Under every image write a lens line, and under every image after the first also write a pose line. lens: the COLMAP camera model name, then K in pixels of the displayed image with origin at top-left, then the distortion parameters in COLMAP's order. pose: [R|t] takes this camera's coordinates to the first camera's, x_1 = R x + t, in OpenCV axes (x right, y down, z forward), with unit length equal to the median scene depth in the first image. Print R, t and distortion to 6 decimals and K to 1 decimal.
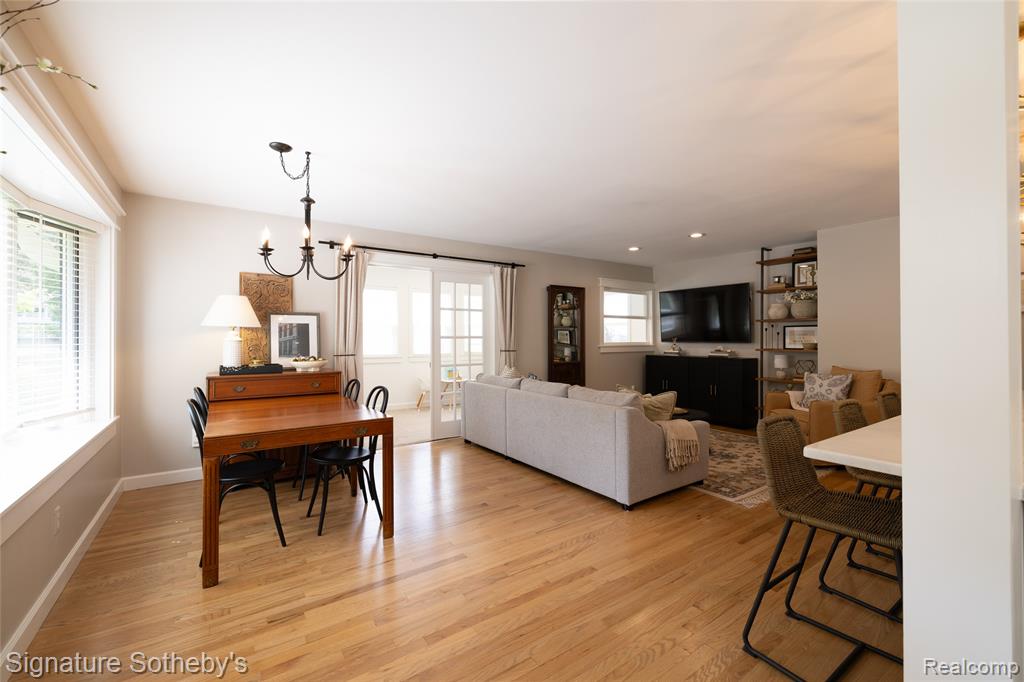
lens RADIAL K [[428.9, 0, 513.5], [0, 428.9, 337.1], [0, 0, 1]] dist [0.013042, -0.000020]
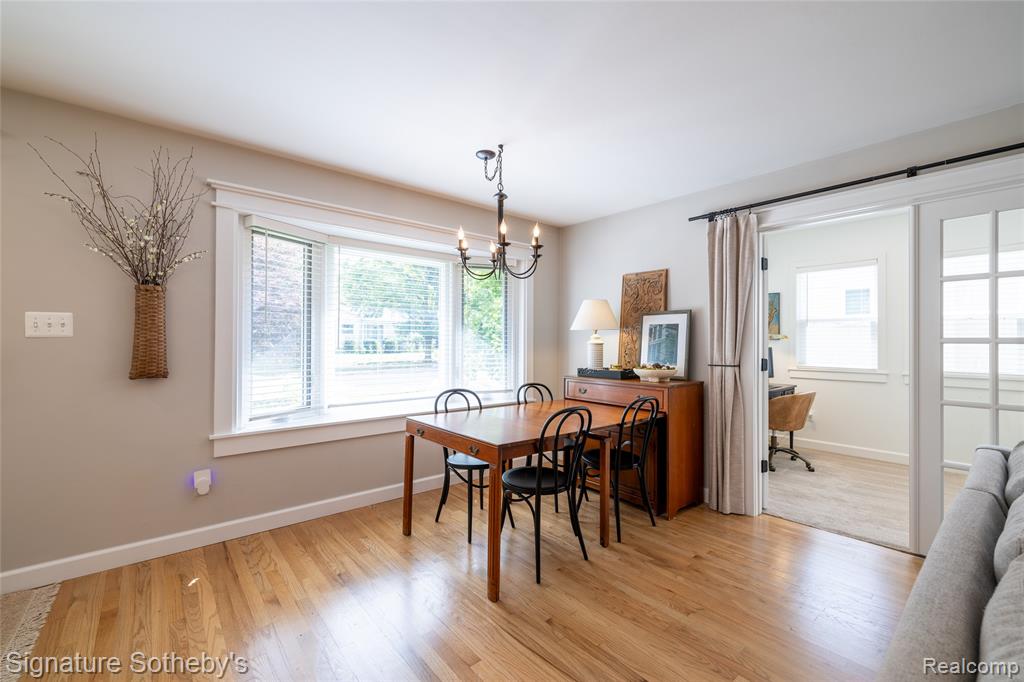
lens RADIAL K [[428.9, 0, 519.7], [0, 428.9, 339.3], [0, 0, 1]] dist [0.013042, -0.000020]
pose [[0.104056, -0.001799, -0.994570, 0.308873], [-0.006737, 0.999974, -0.002514, 0.002661], [0.994549, 0.006962, 0.104041, 0.620630]]
